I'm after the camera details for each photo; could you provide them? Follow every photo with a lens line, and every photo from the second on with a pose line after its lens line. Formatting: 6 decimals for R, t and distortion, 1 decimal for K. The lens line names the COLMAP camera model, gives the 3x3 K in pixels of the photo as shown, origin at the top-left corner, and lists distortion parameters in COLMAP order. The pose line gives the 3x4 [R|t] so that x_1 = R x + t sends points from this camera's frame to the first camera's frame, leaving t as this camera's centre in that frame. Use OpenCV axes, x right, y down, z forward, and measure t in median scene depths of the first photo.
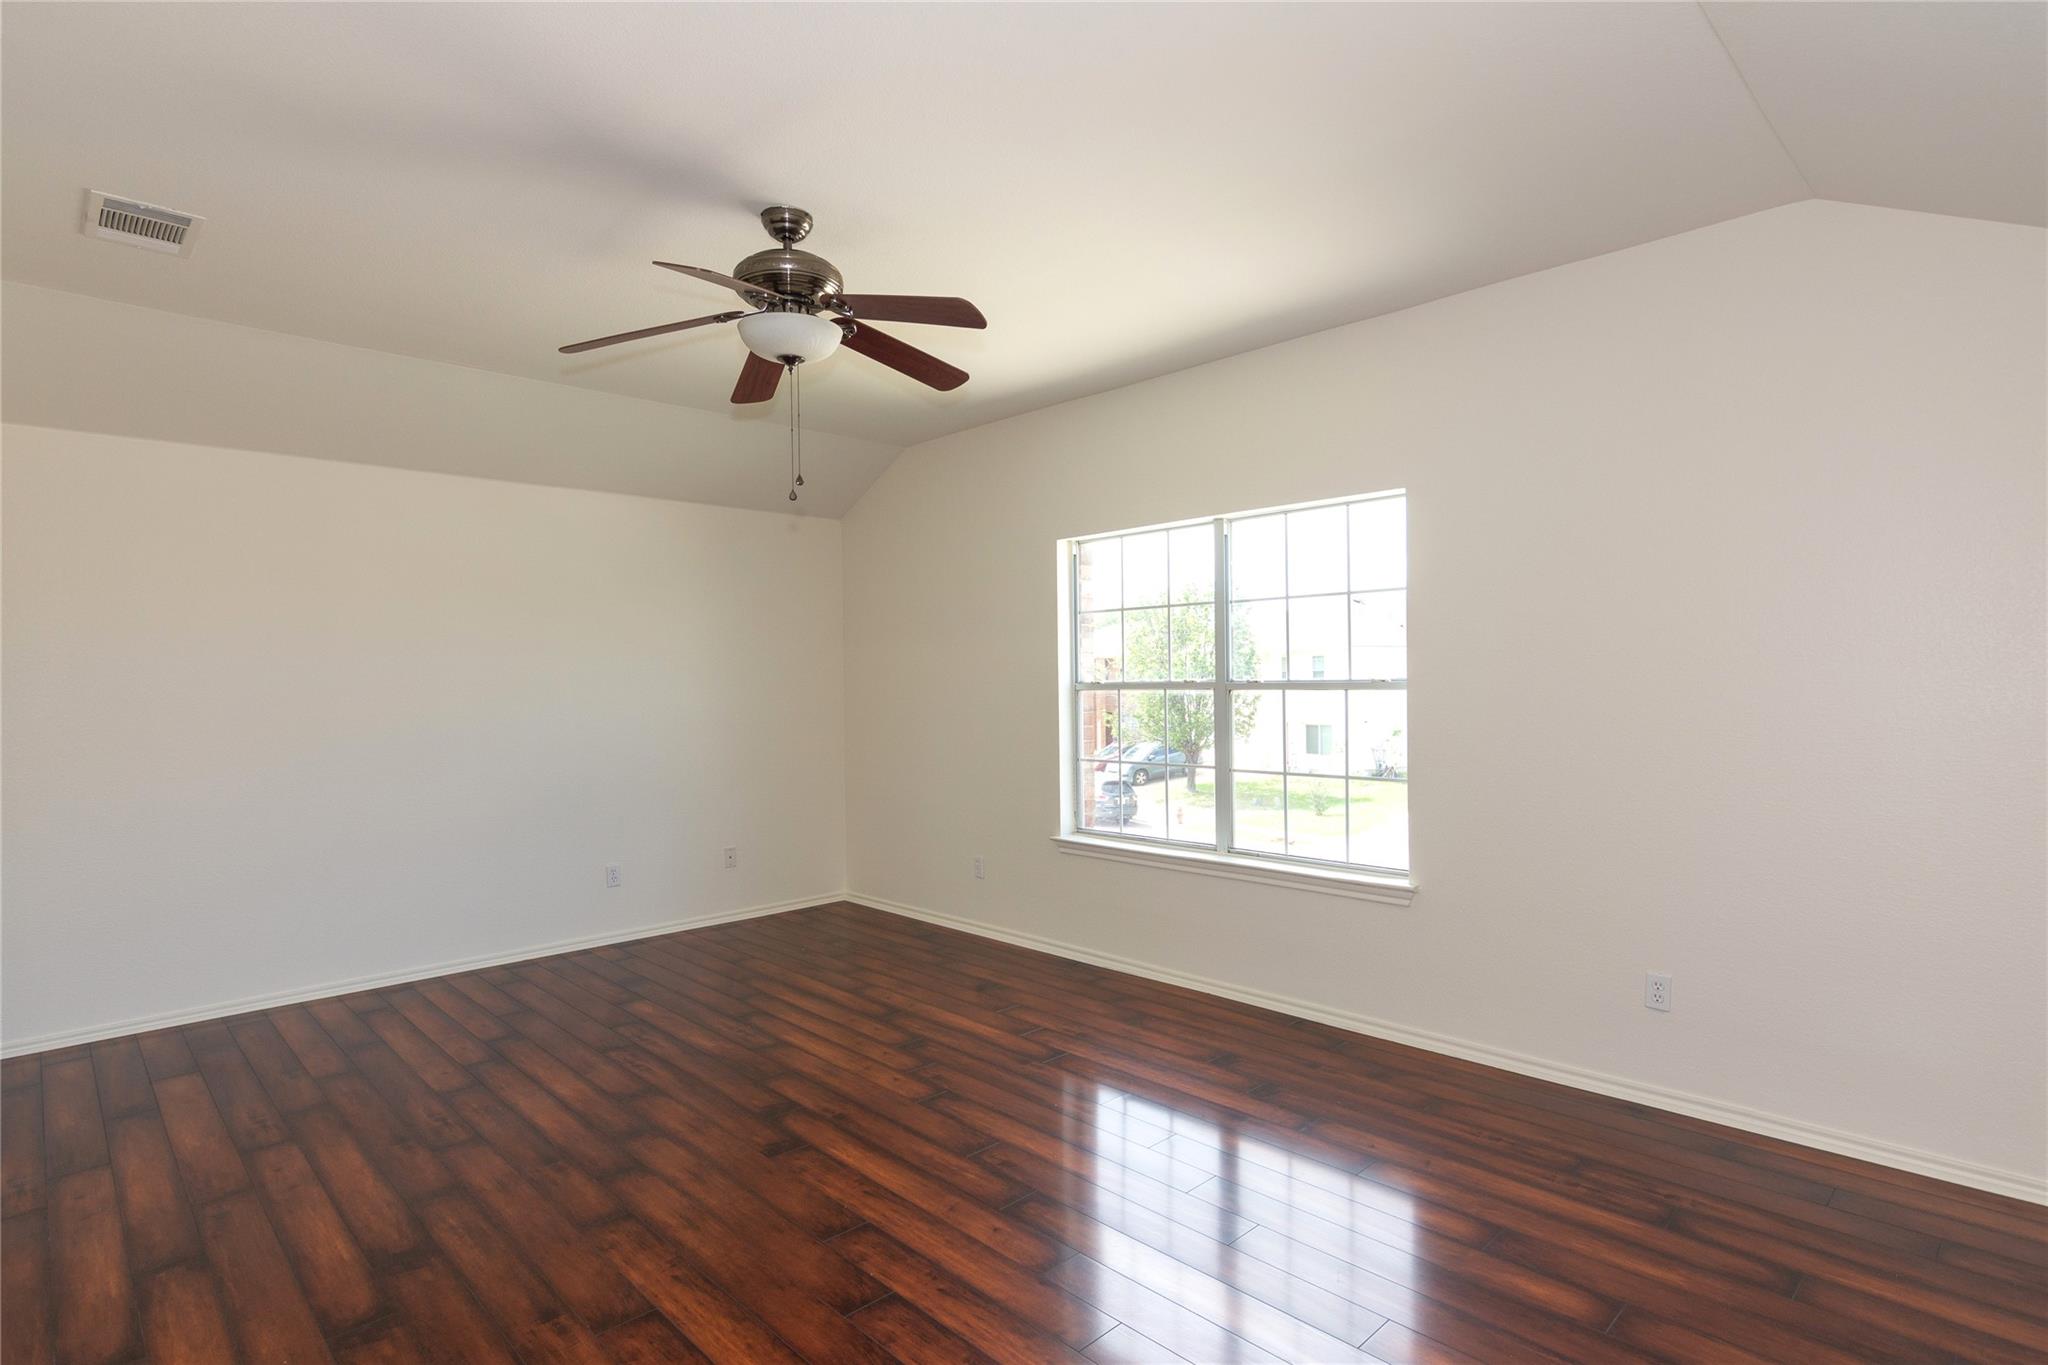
lens RADIAL K [[999.4, 0, 1038.3], [0, 999.4, 679.1], [0, 0, 1]] dist [0.001548, 0.001593]
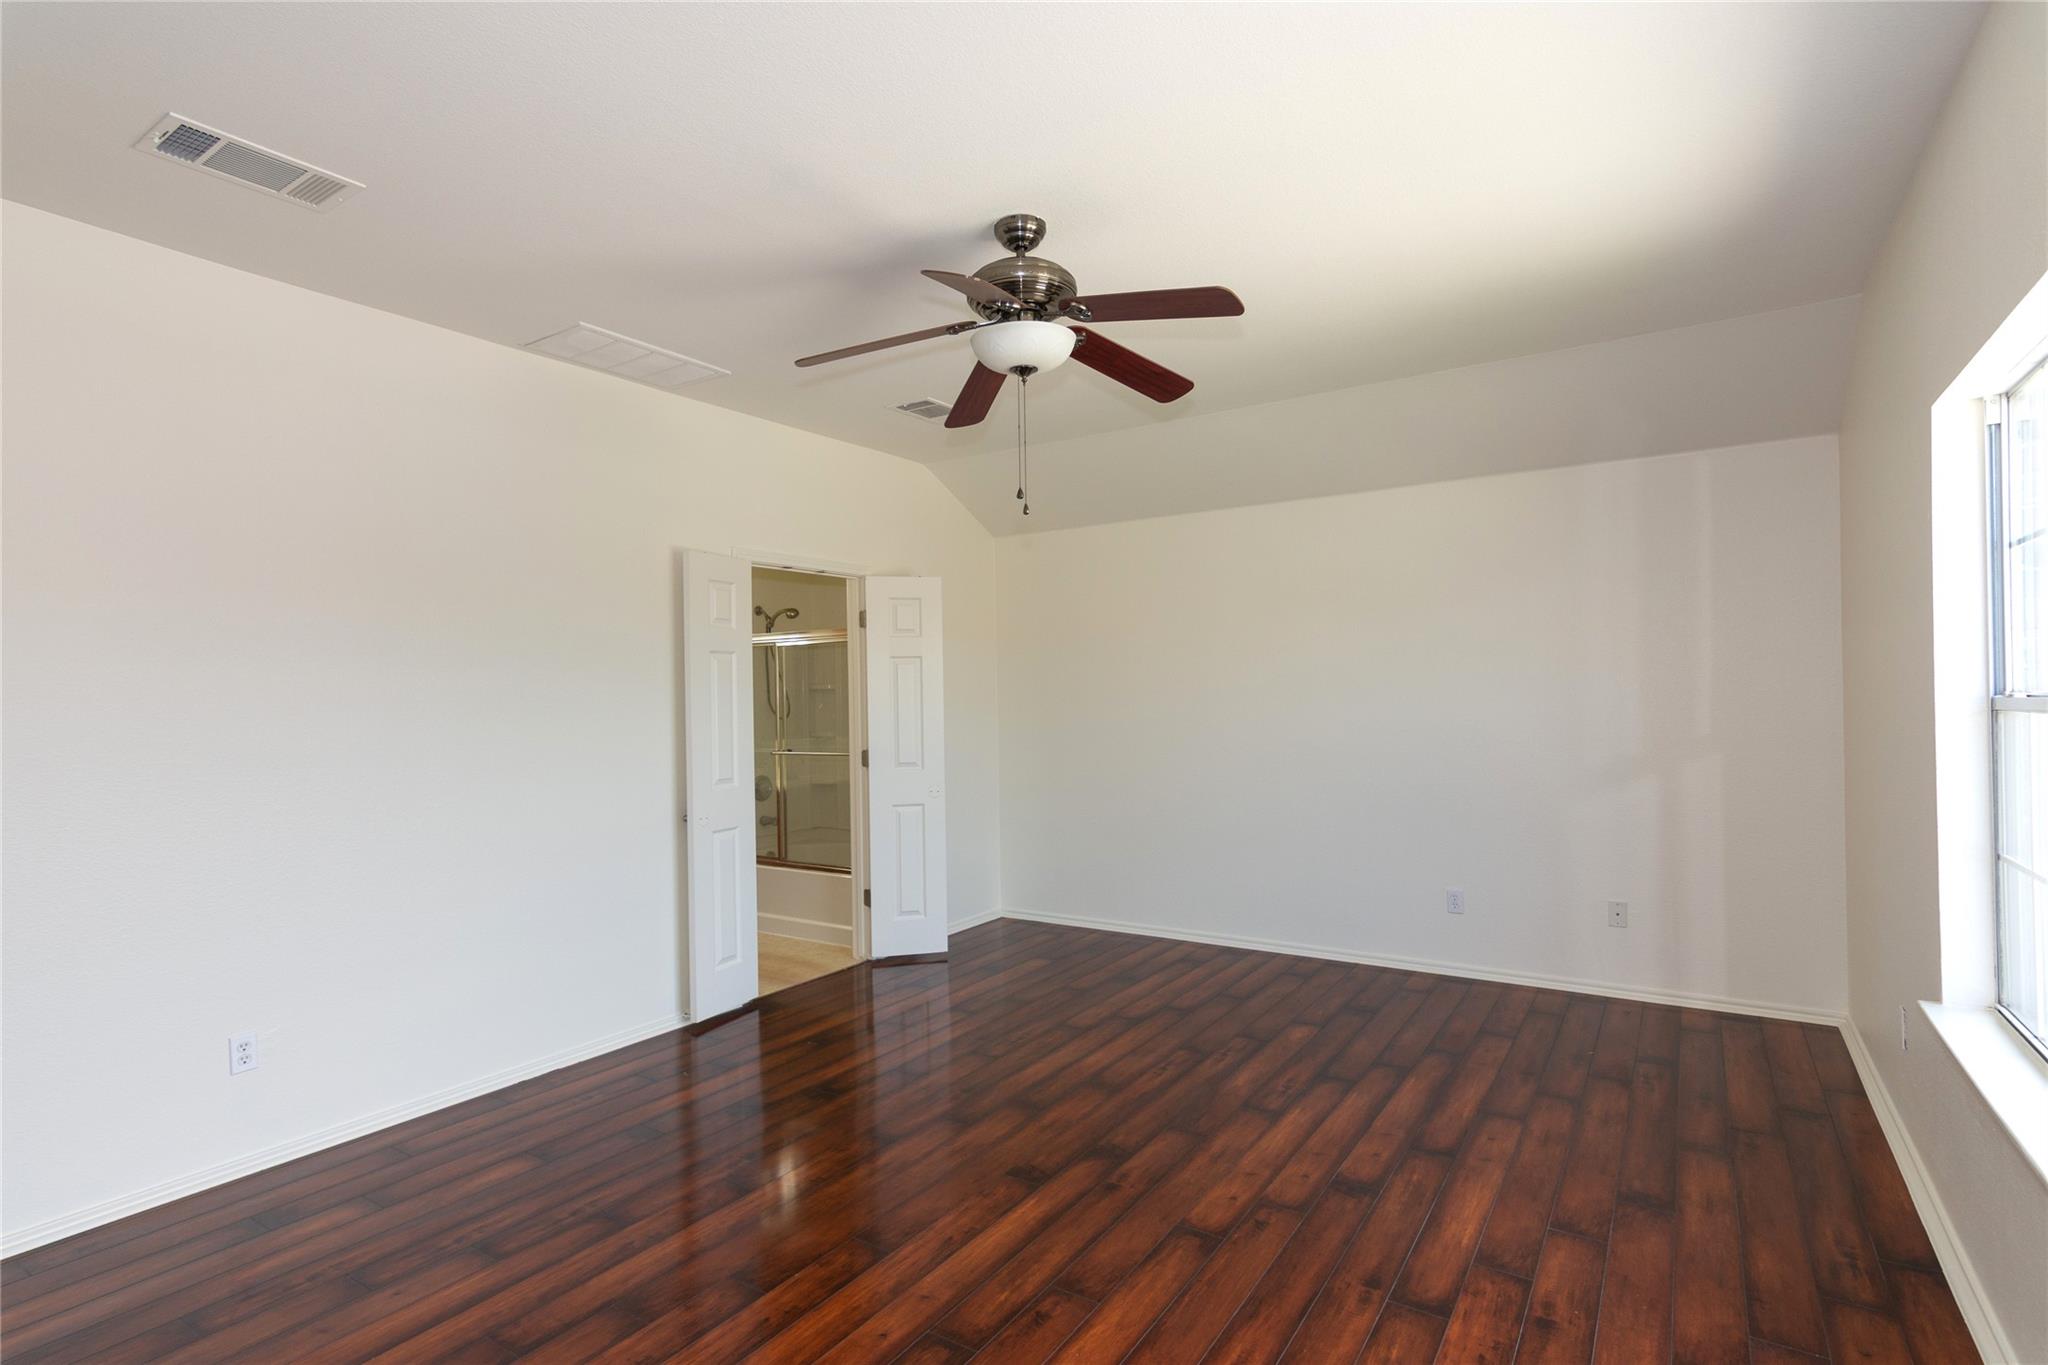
lens RADIAL K [[999.4, 0, 1021.6], [0, 999.4, 702.1], [0, 0, 1]] dist [0.001548, 0.001593]
pose [[0.225841, 0.017267, -0.974011, 0.527528], [0.016292, 0.999636, 0.021498, -0.016134], [0.974028, -0.020724, 0.225477, 0.587297]]
